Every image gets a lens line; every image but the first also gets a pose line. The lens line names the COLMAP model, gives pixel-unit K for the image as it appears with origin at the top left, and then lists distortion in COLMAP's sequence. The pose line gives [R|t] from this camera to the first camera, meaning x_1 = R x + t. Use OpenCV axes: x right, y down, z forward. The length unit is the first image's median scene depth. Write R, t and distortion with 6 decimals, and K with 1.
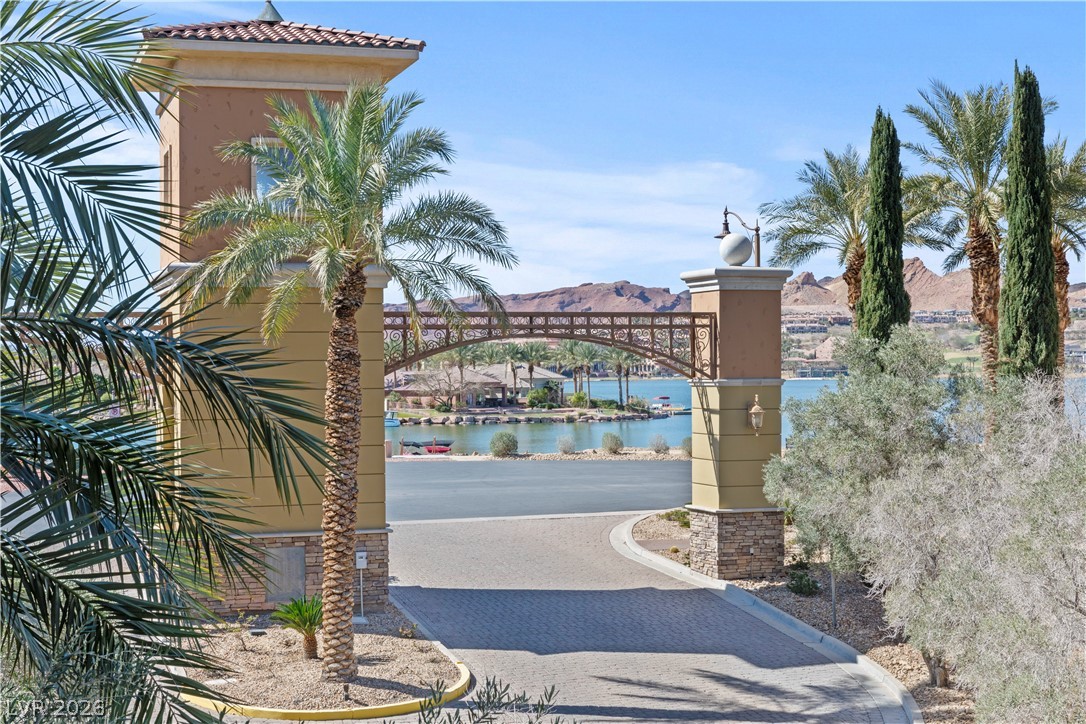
lens RADIAL K [[1710.2, 0, 496.7], [0, 1710.2, 309.2], [0, 0, 1]] dist [0.037386, 0.000000]
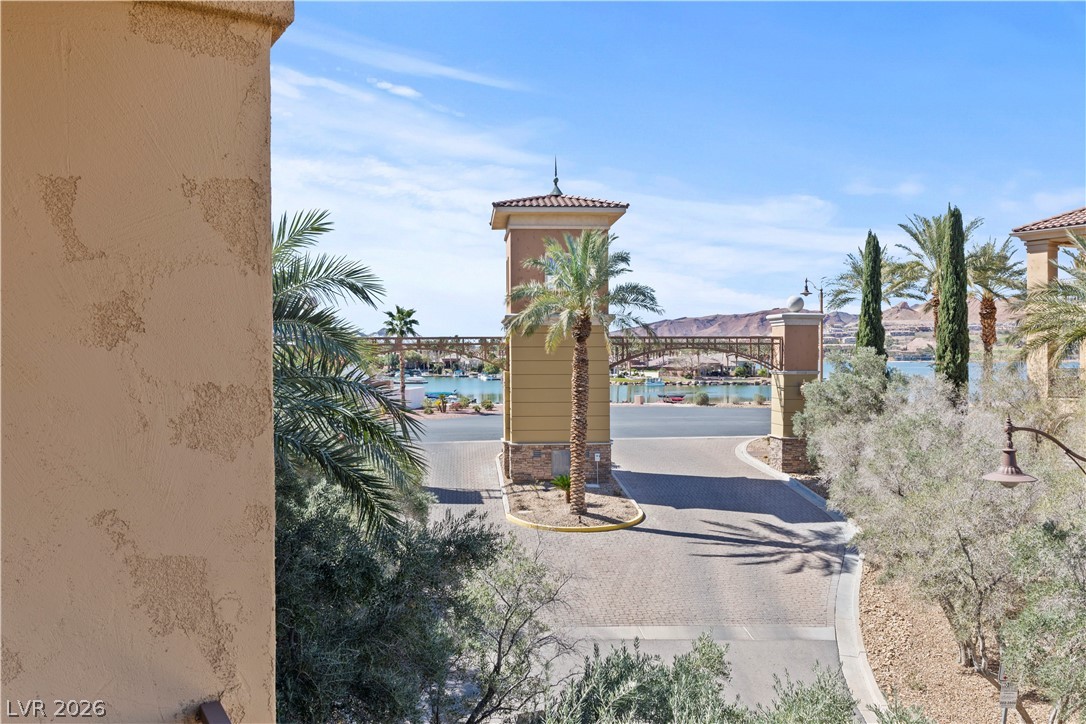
lens RADIAL K [[933.4, 0, 546.4], [0, 933.4, 360.5], [0, 0, 1]] dist [0.029537, -0.014369]
pose [[0.976170, 0.009257, -0.216810, 0.118039], [0.001031, 0.998881, 0.047291, -0.026547], [0.217005, -0.046387, 0.975068, -0.121907]]
